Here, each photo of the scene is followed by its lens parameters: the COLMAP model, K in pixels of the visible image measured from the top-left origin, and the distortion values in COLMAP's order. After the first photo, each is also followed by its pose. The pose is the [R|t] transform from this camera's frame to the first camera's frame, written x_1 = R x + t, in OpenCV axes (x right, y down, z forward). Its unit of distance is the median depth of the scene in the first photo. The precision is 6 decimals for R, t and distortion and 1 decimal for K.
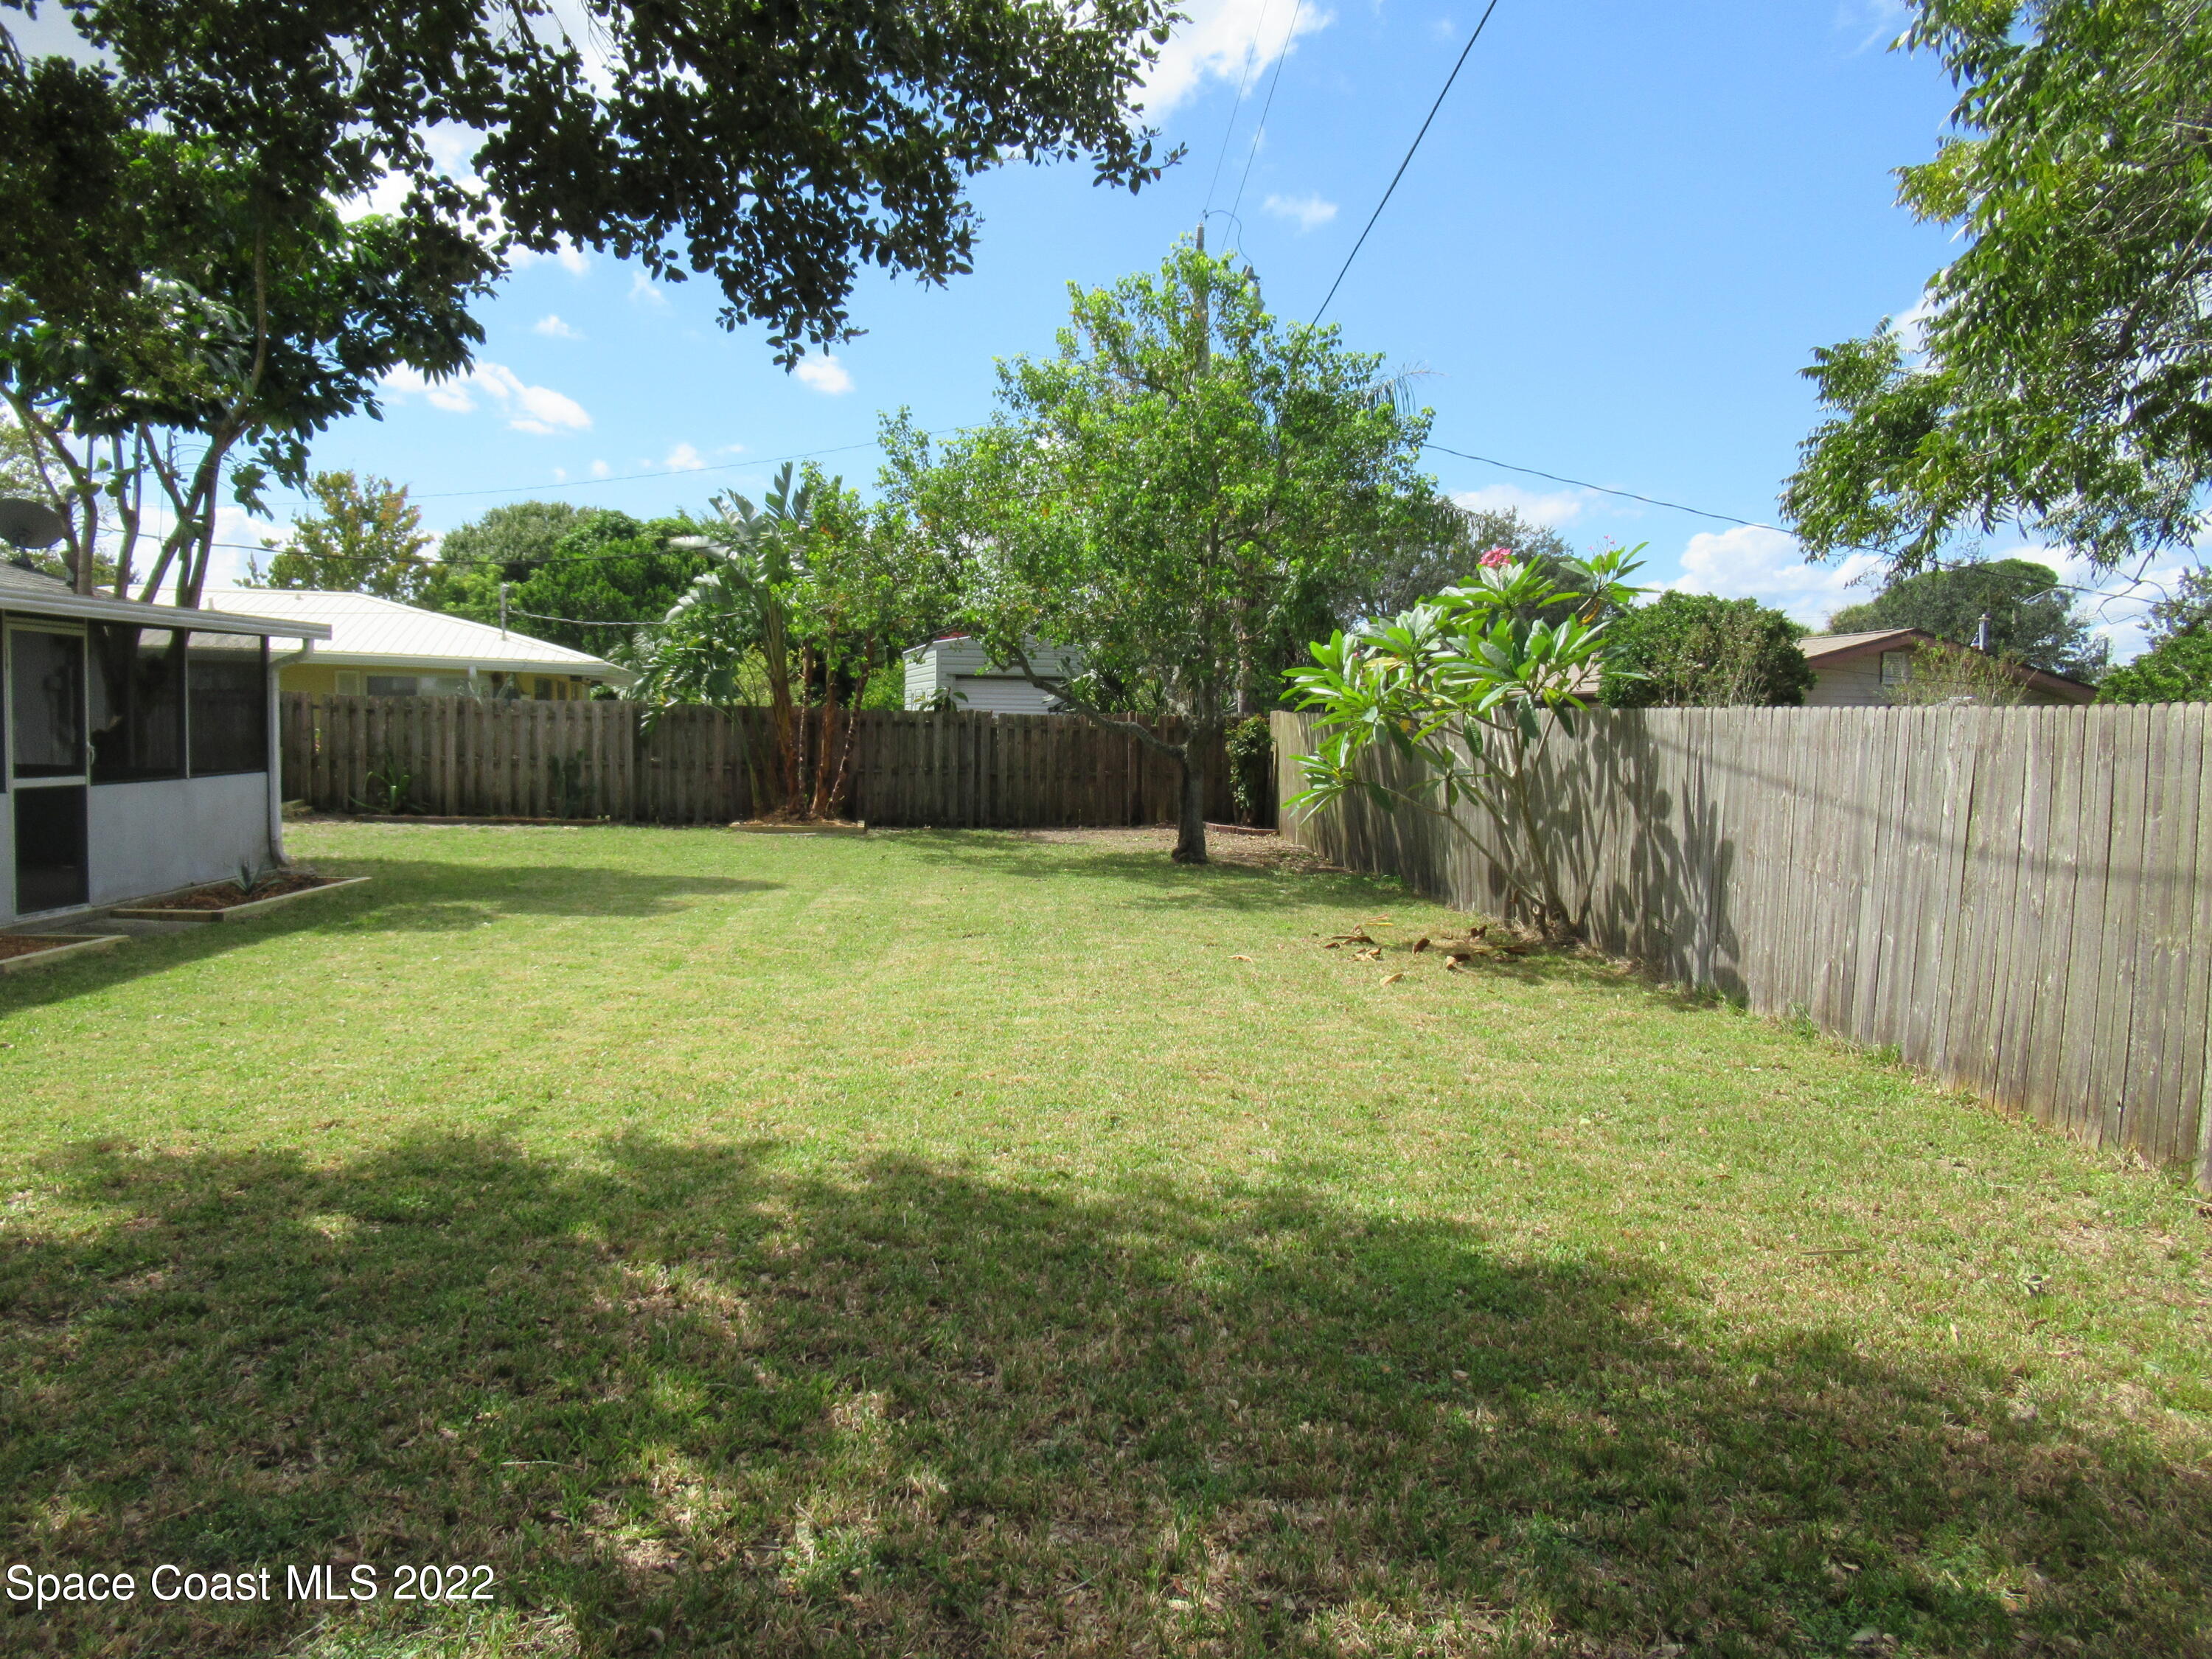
lens RADIAL K [[1620.9, 0, 1106.6], [0, 1620.9, 821.5], [0, 0, 1]] dist [-0.017441, -0.004549]
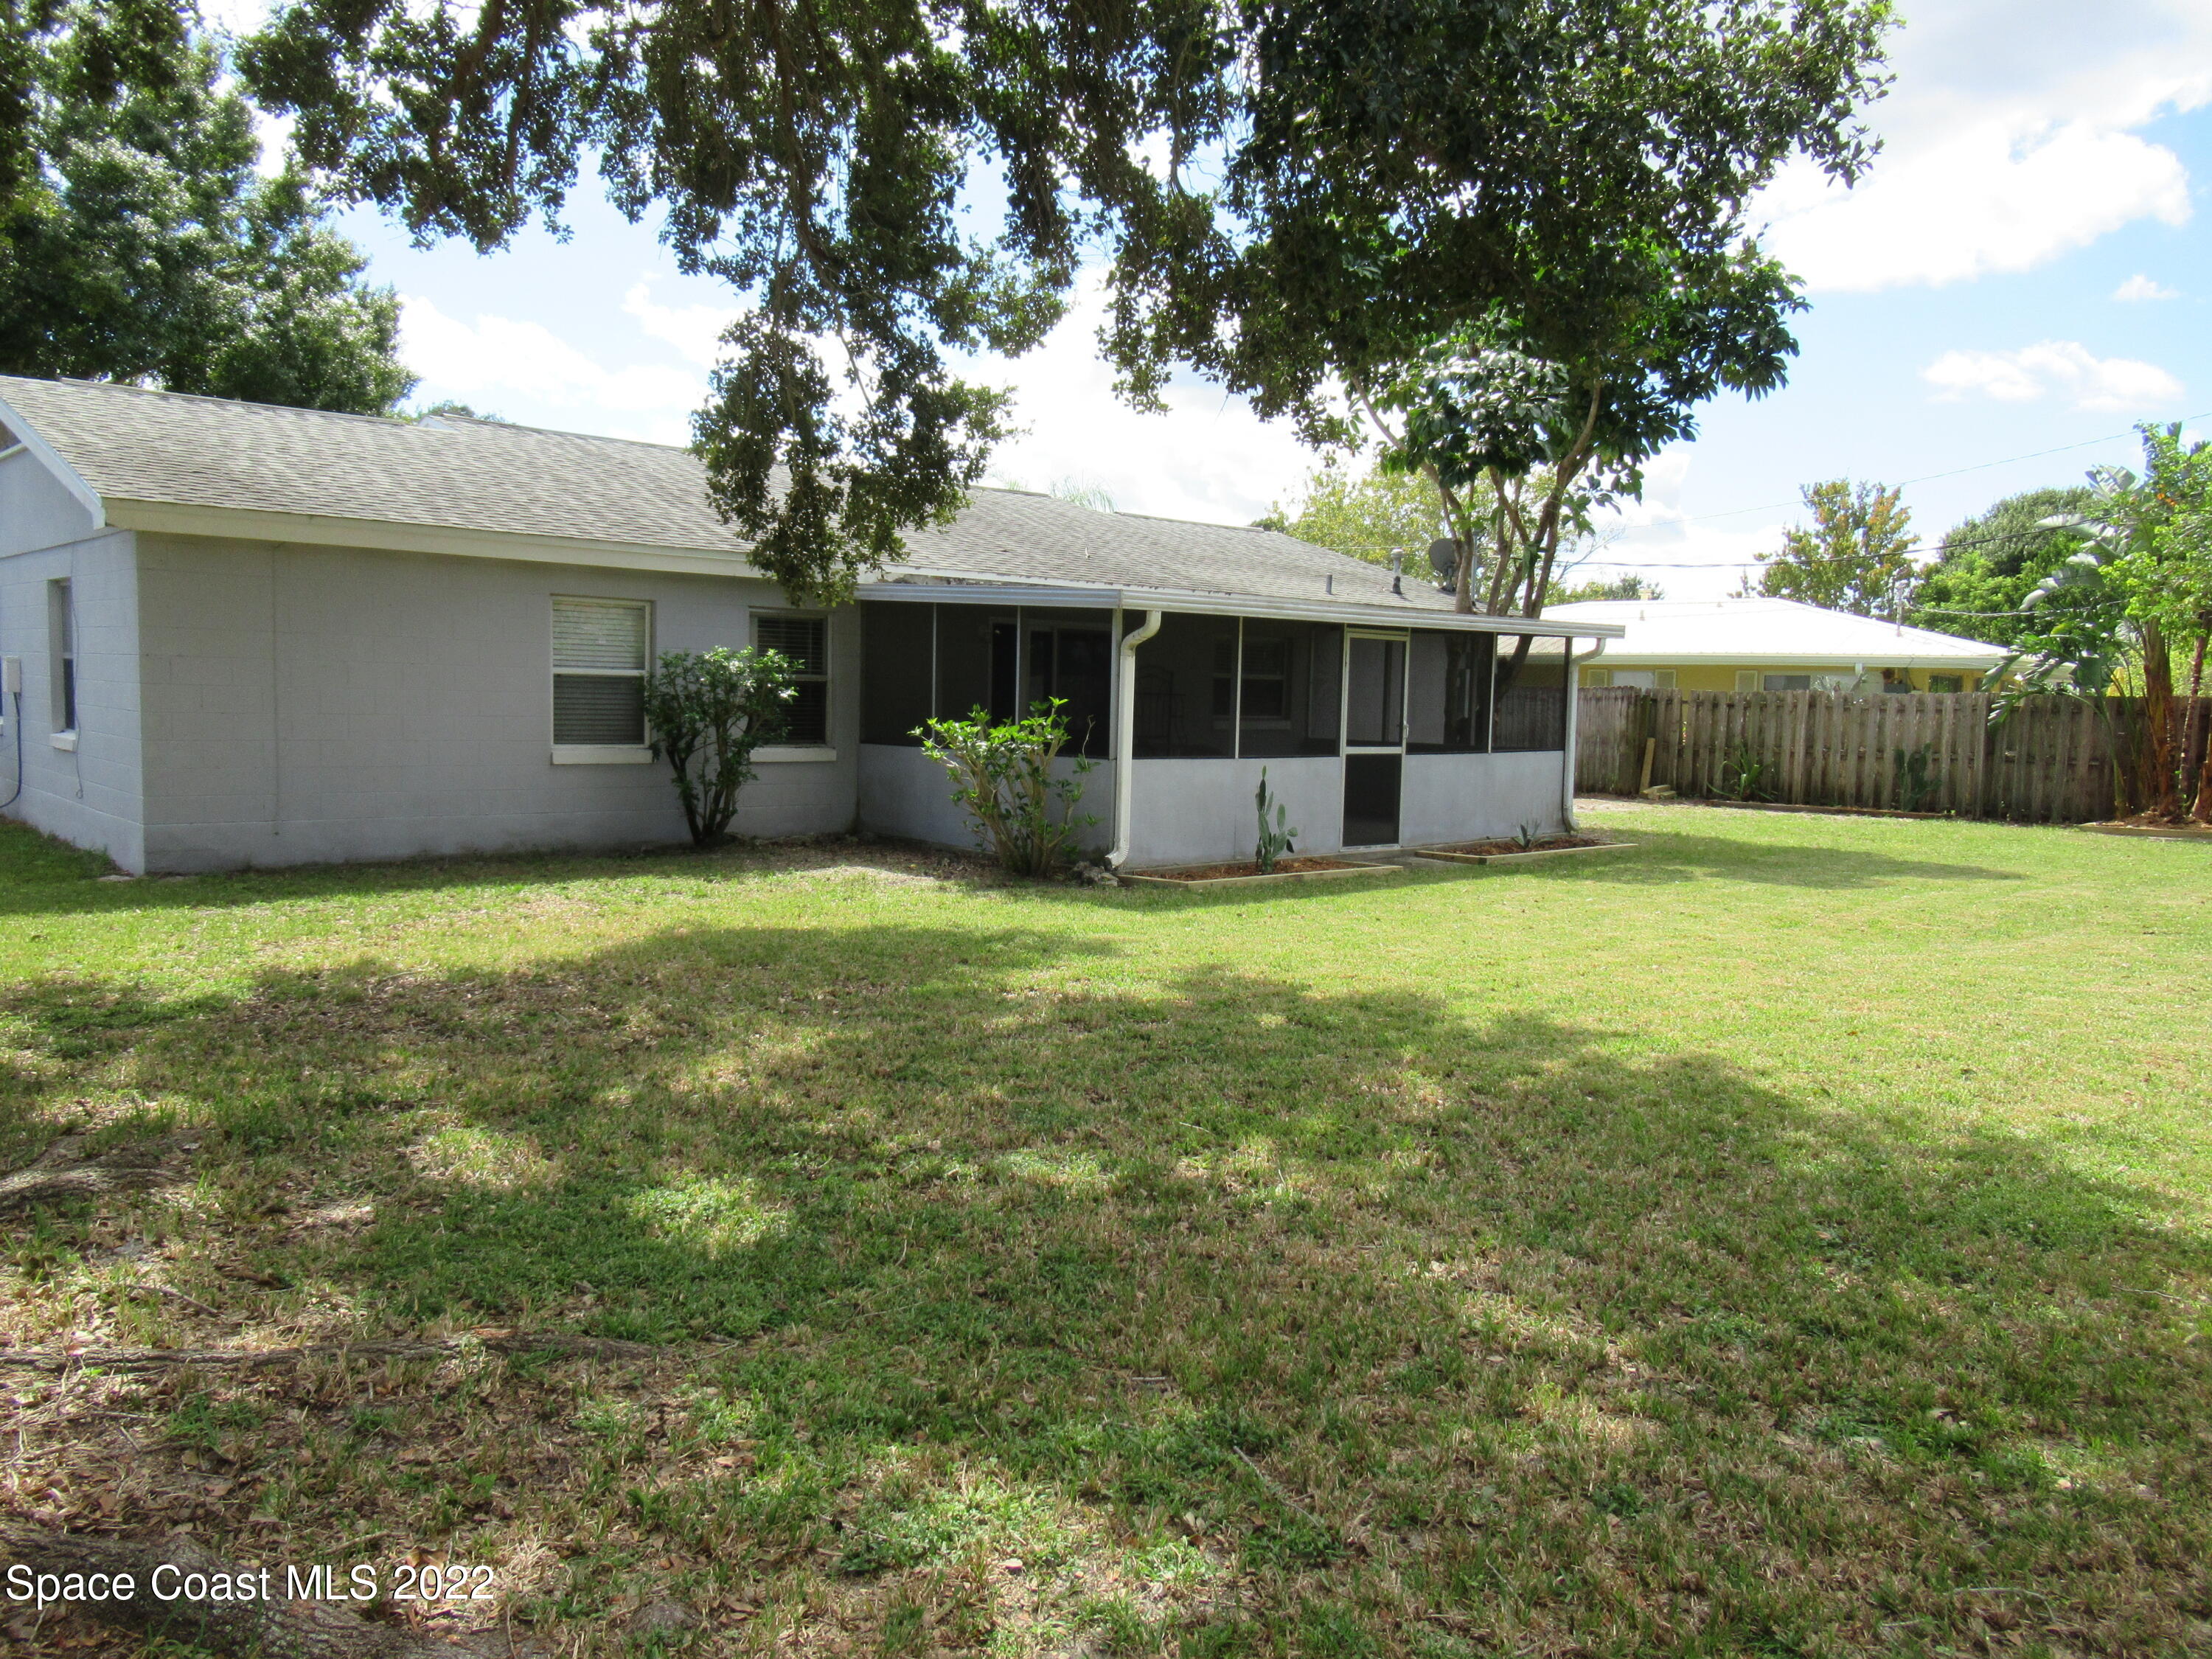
lens RADIAL K [[1620.9, 0, 1098.9], [0, 1620.9, 834.2], [0, 0, 1]] dist [-0.017441, -0.004549]
pose [[0.630215, 0.049485, -0.774842, 0.164834], [-0.047080, 0.998566, 0.025480, 0.013858], [0.774992, 0.020422, 0.631641, -0.021075]]
